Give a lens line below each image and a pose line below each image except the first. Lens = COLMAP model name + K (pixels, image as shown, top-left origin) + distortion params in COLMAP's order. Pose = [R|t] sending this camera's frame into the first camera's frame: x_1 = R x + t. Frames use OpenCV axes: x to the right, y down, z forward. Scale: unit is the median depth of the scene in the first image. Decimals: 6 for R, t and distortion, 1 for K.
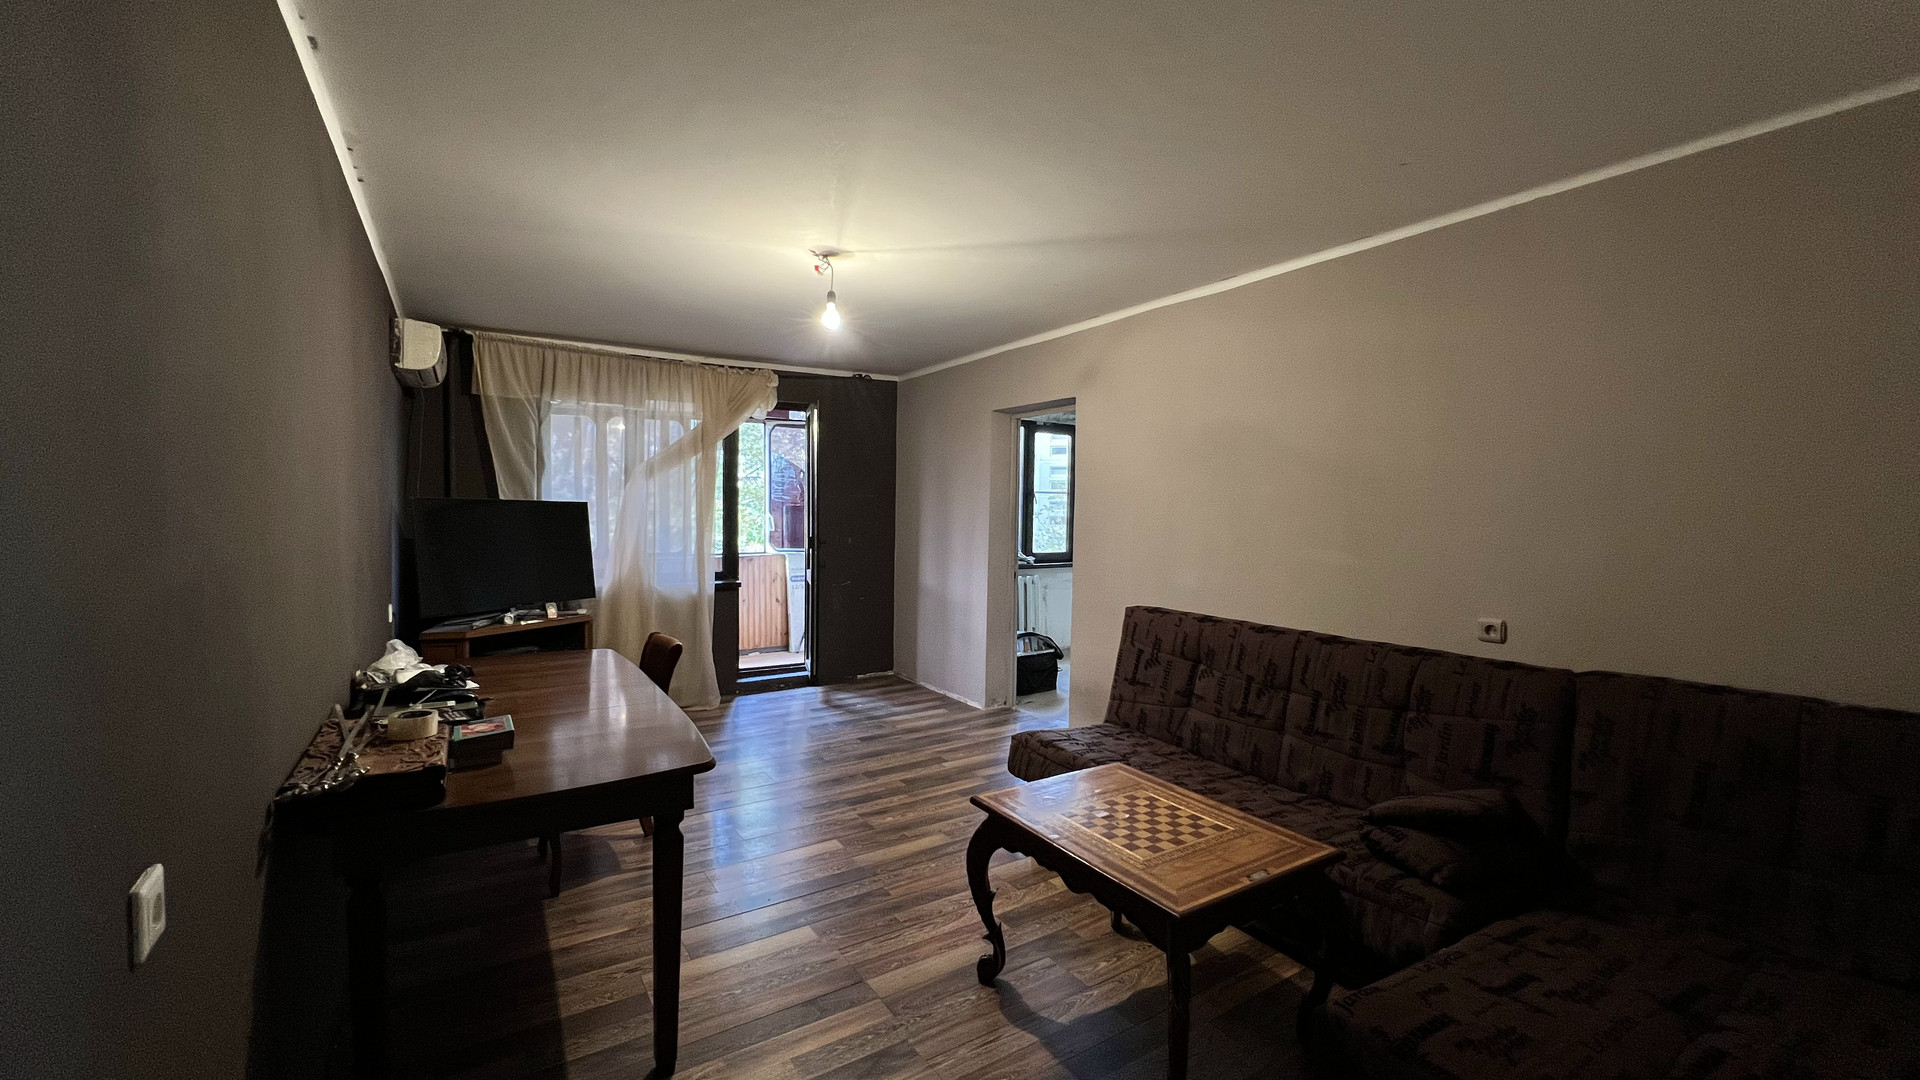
lens RADIAL K [[772.5, 0, 965.1], [0, 772.5, 540.5], [0, 0, 1]] dist [0.004191, 0.000757]
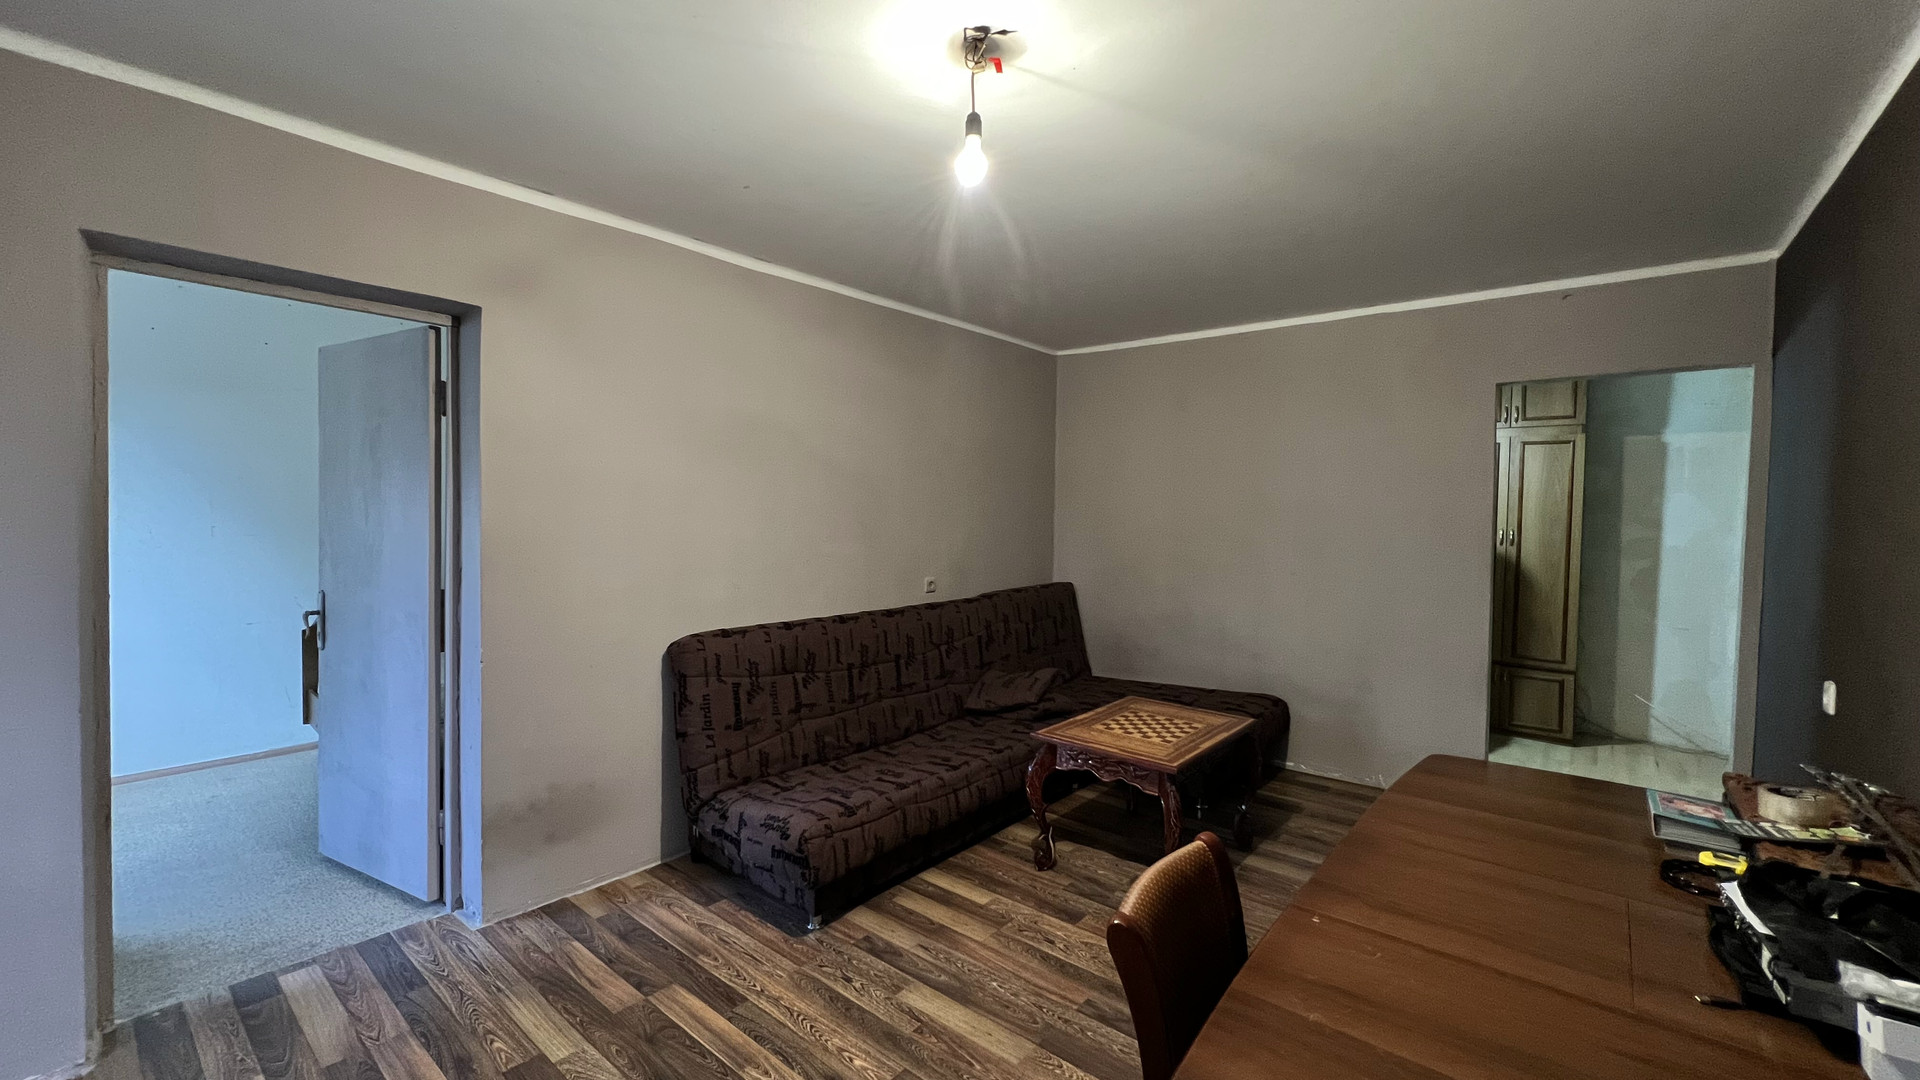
lens RADIAL K [[772.5, 0, 963.8], [0, 772.5, 535.5], [0, 0, 1]] dist [0.004191, 0.000757]
pose [[-0.302201, -0.047012, 0.952084, -0.666209], [0.025367, 0.998033, 0.057332, -0.058071], [-0.952907, 0.041477, -0.300414, 1.116594]]
